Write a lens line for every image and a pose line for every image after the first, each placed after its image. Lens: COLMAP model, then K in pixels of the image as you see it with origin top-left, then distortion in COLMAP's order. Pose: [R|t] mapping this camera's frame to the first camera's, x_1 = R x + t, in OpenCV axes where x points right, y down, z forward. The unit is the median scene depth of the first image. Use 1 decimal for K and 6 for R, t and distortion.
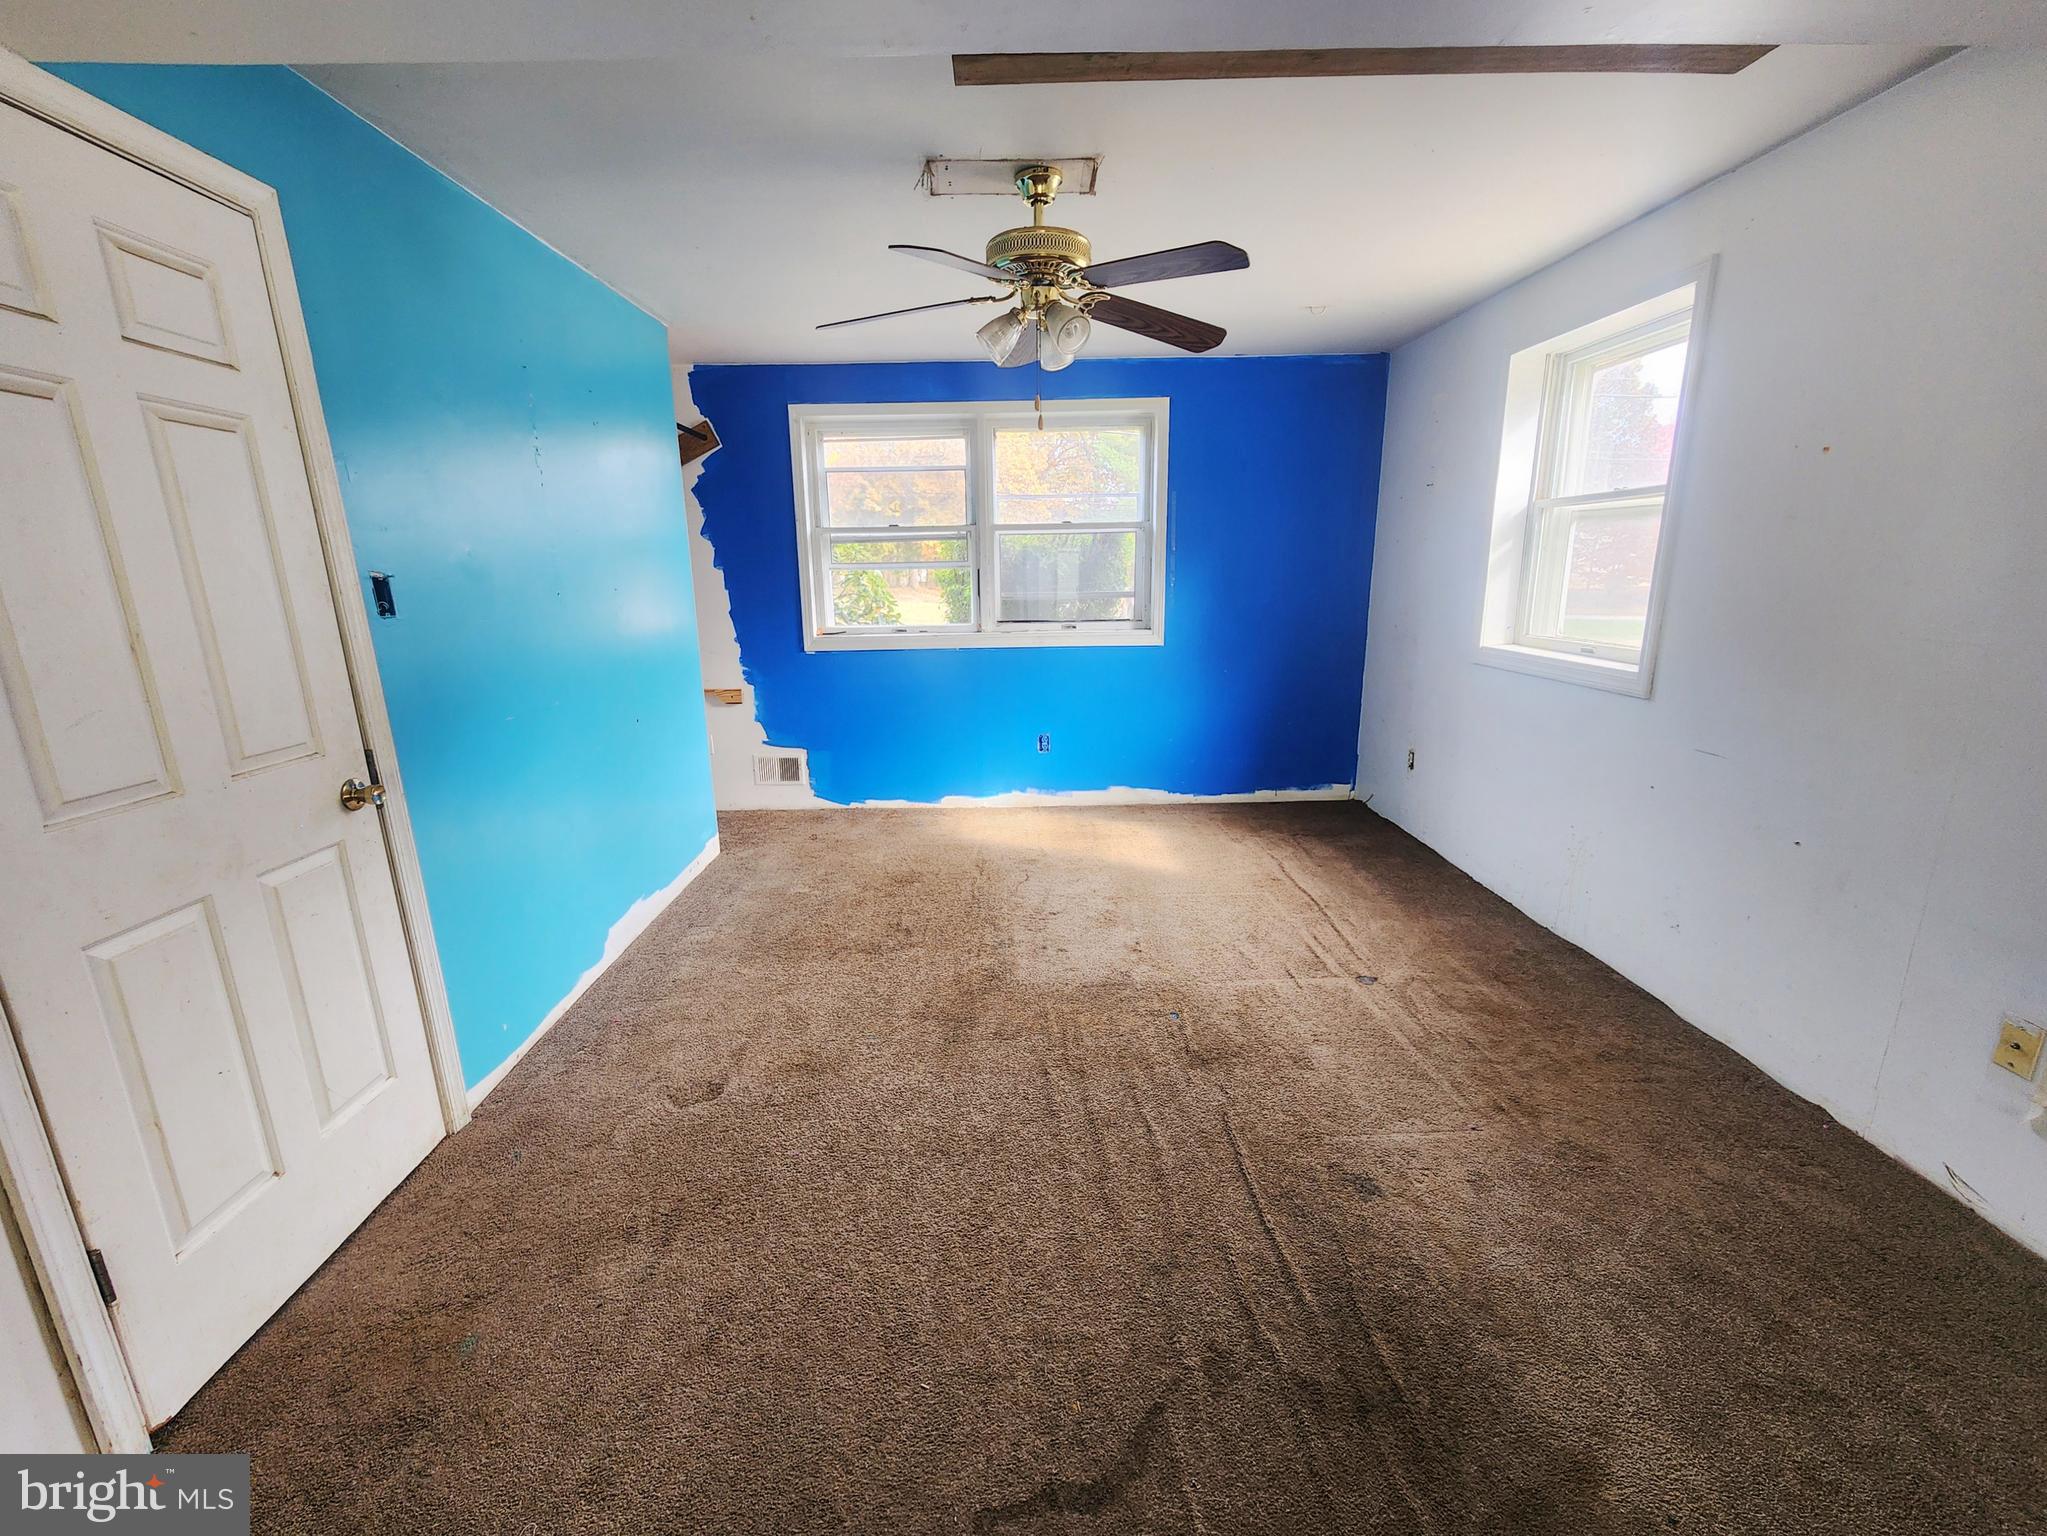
lens RADIAL K [[845.5, 0, 1007.1], [0, 845.5, 772.1], [0, 0, 1]] dist [0.002904, -0.002717]
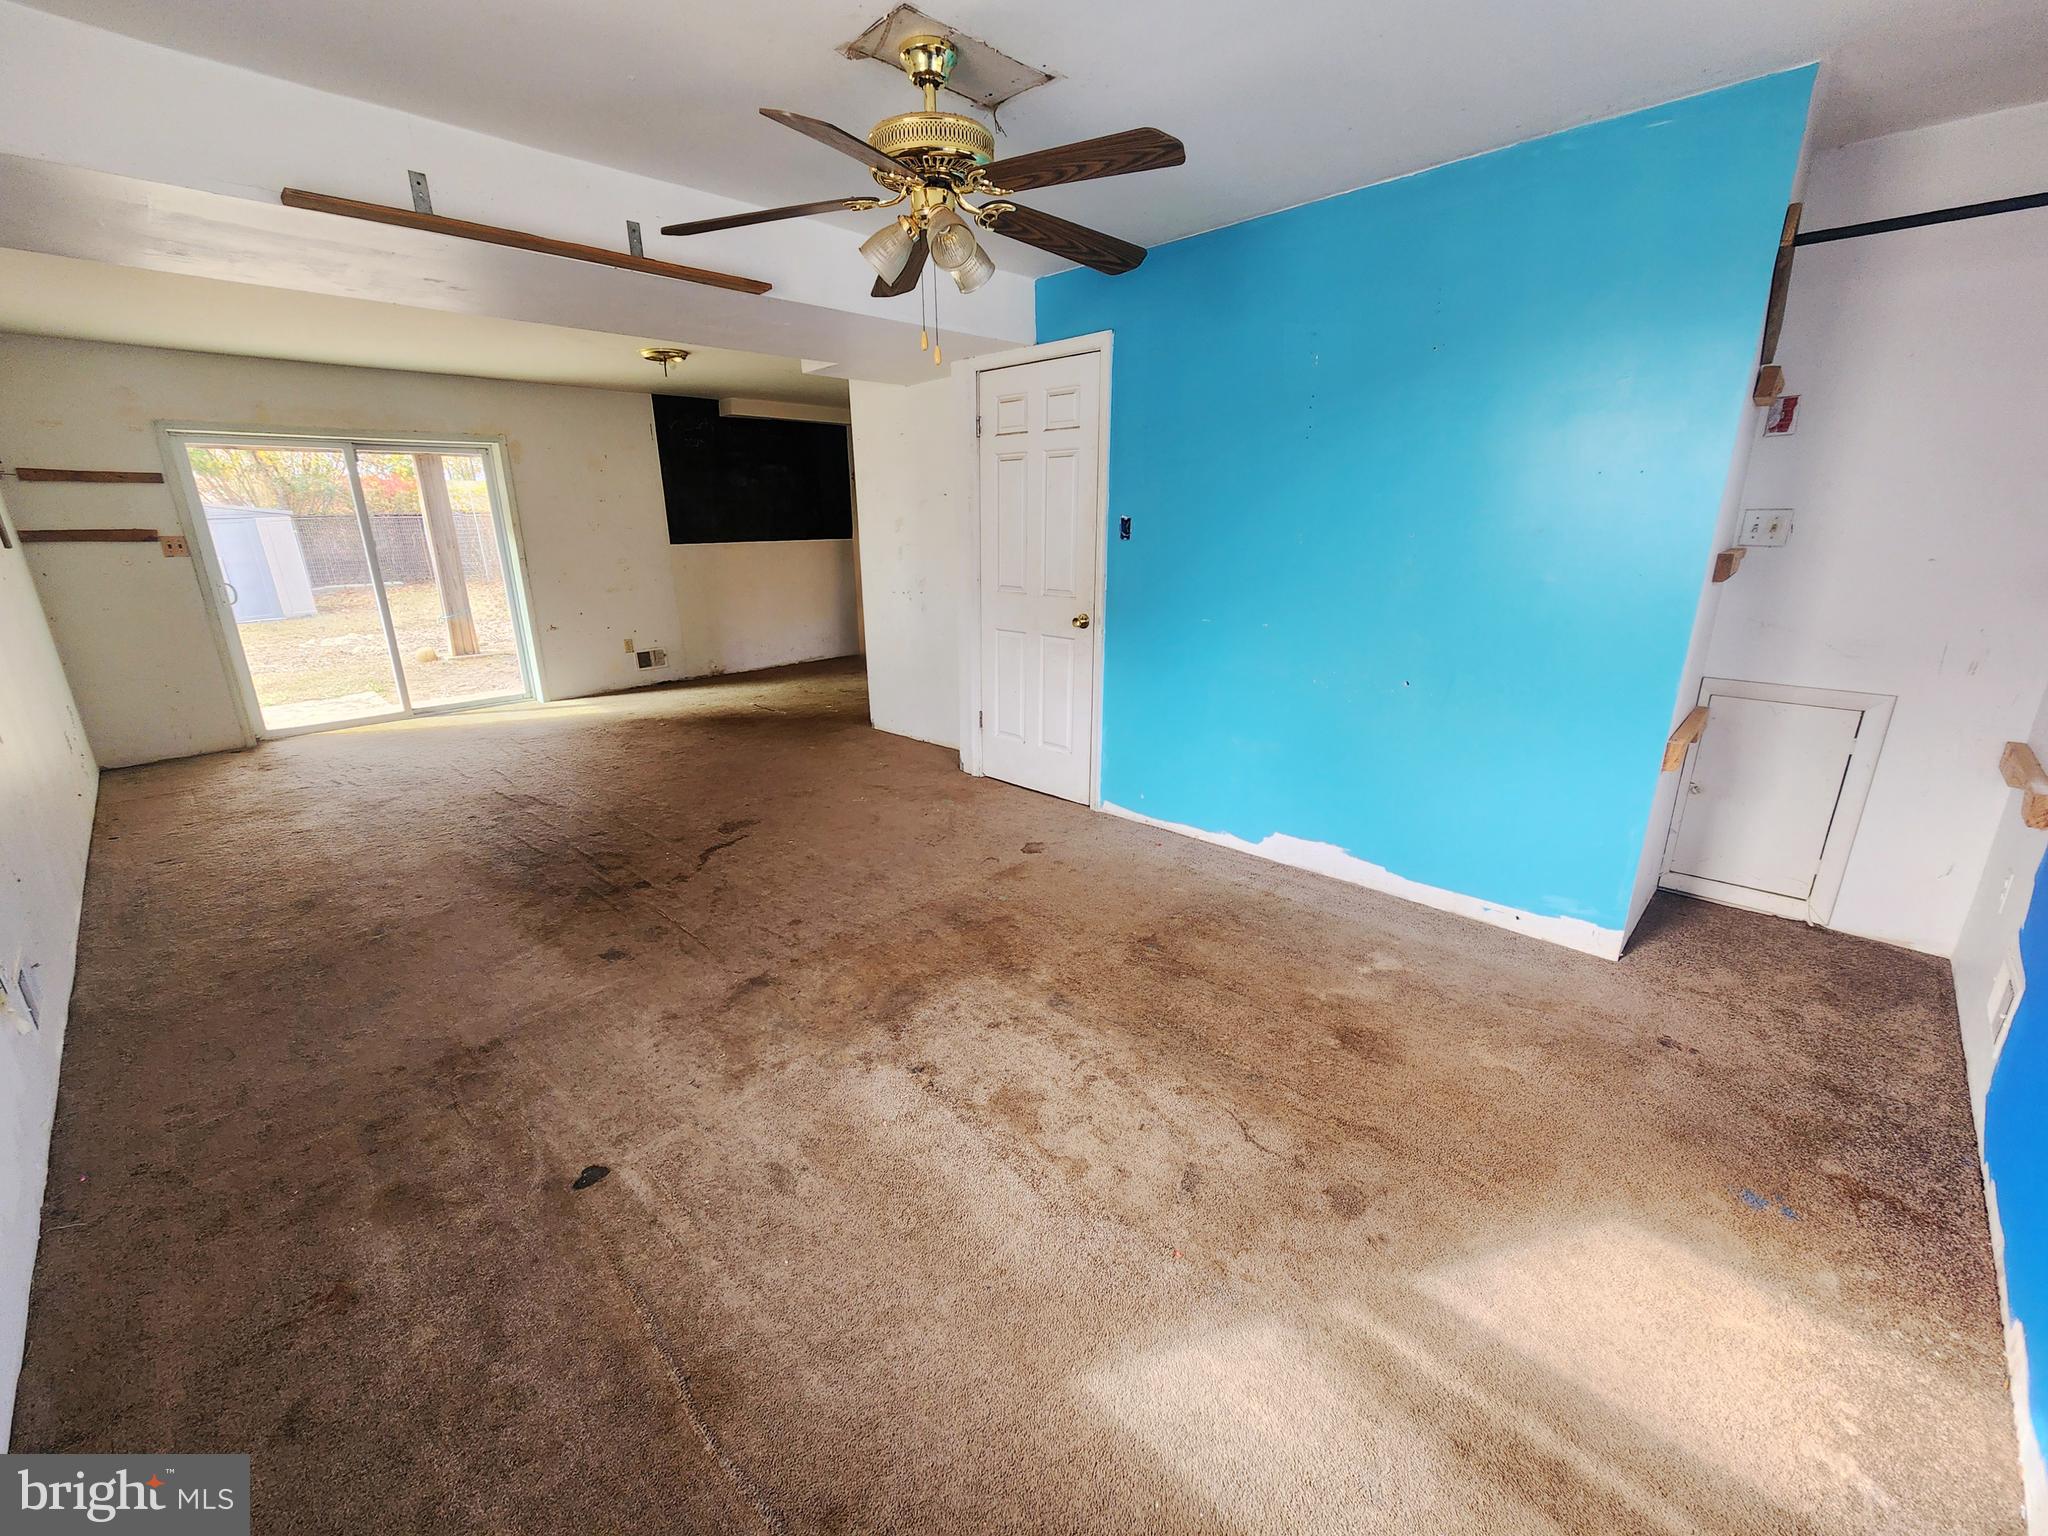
lens RADIAL K [[846.0, 0, 1020.3], [0, 846.0, 771.1], [0, 0, 1]] dist [0.002904, -0.002717]
pose [[-0.703887, 0.229679, -0.672153, 0.493060], [-0.146737, 0.878850, 0.453973, -0.334806], [0.694990, 0.418175, -0.584909, 1.306603]]
